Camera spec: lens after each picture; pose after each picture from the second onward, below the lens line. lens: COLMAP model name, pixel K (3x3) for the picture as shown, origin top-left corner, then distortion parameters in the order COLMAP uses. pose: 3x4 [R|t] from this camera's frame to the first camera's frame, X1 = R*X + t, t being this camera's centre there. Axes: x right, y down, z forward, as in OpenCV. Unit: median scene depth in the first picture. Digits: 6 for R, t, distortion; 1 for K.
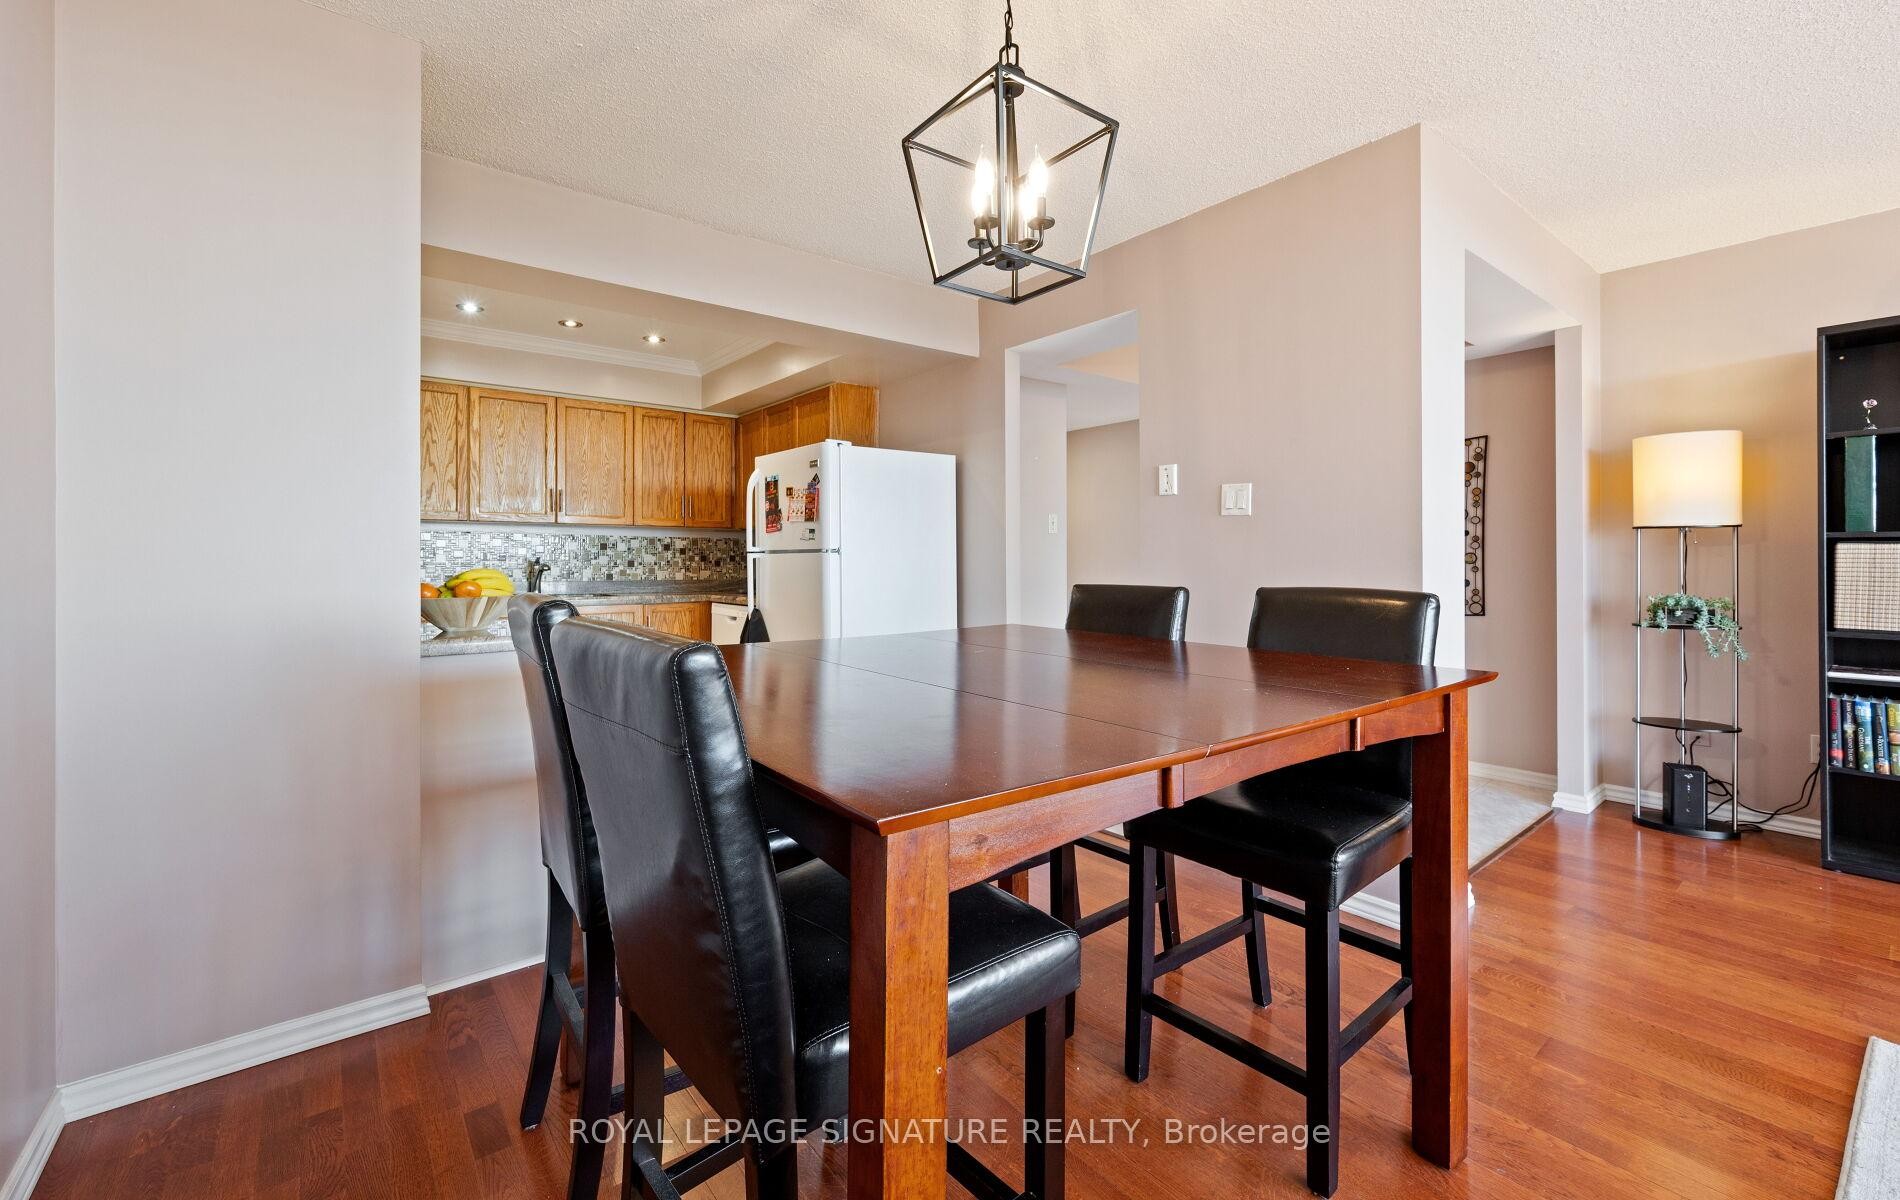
lens RADIAL K [[795.8, 0, 957.6], [0, 795.8, 559.1], [0, 0, 1]] dist [-0.000909, -0.000235]
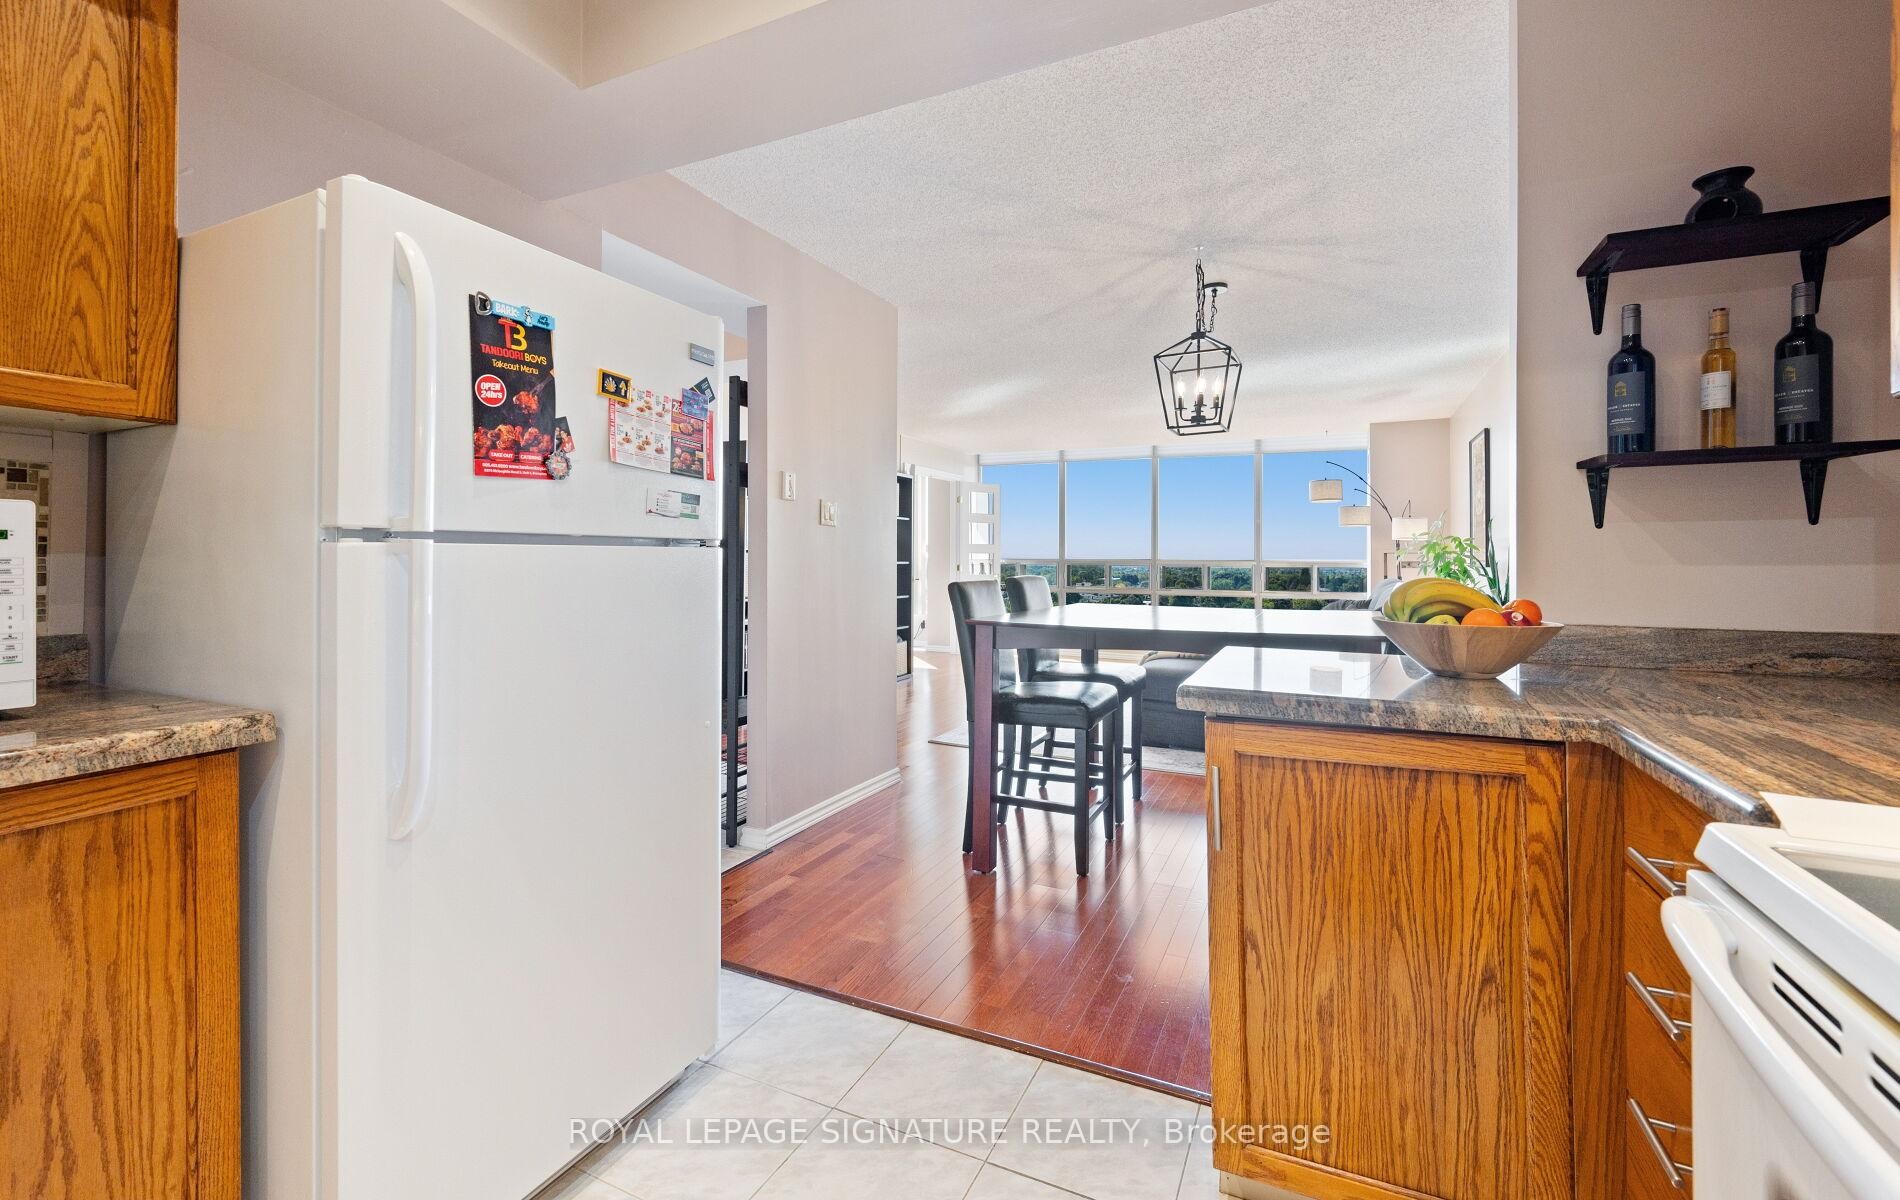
lens RADIAL K [[789.6, 0, 960.0], [0, 789.6, 565.4], [0, 0, 1]] dist [0.007651, 0.000162]
pose [[-0.438417, -0.004733, 0.898759, -0.600044], [-0.004036, 0.999986, 0.003298, 0.000104], [-0.898763, -0.002182, -0.438430, 0.972204]]
